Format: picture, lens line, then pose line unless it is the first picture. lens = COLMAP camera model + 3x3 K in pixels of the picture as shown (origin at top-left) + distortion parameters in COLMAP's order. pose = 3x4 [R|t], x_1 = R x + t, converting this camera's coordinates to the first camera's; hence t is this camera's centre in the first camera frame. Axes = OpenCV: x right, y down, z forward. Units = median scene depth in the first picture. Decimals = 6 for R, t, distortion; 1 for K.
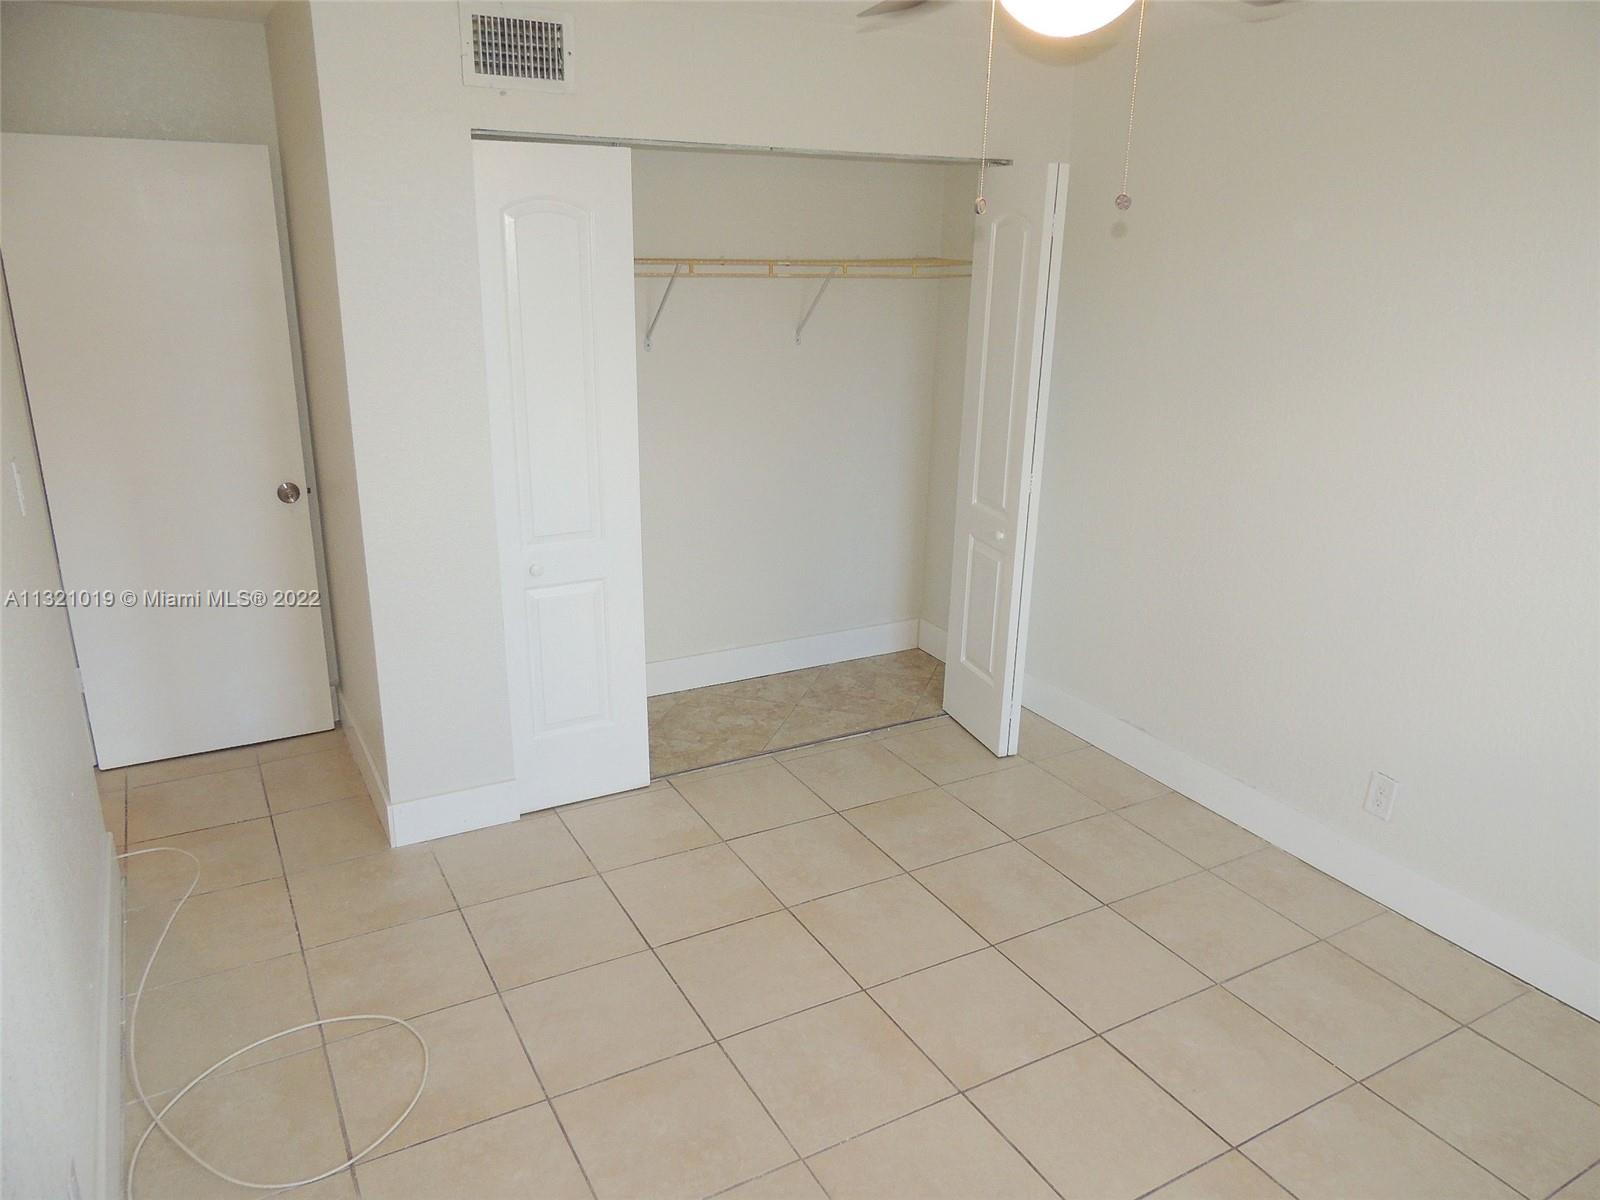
lens RADIAL K [[1144.1, 0, 796.9], [0, 1144.1, 606.0], [0, 0, 1]] dist [-0.031929, 0.014869]
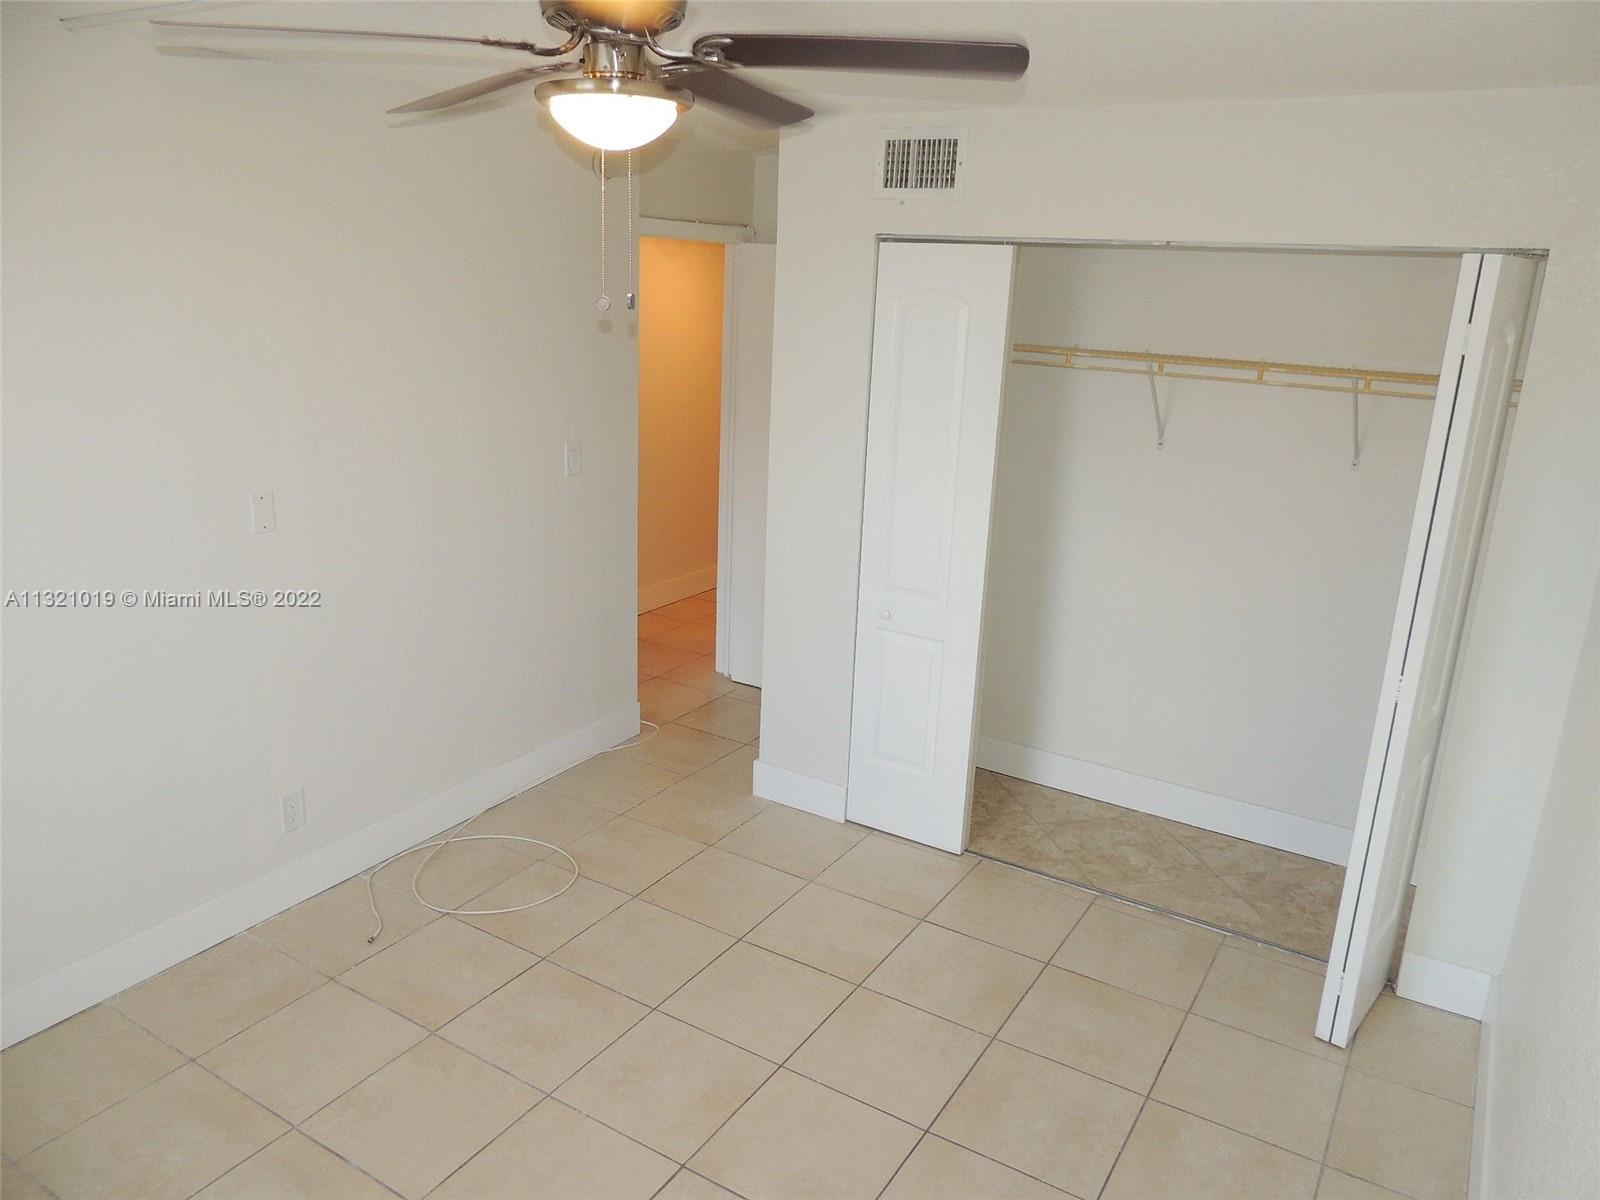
lens RADIAL K [[1144.1, 0, 795.2], [0, 1144.1, 599.8], [0, 0, 1]] dist [-0.031929, 0.014869]
pose [[0.482508, 0.240736, -0.842159, 0.626483], [-0.298746, 0.949065, 0.100132, -0.121745], [0.823369, 0.203277, 0.529850, 0.303572]]
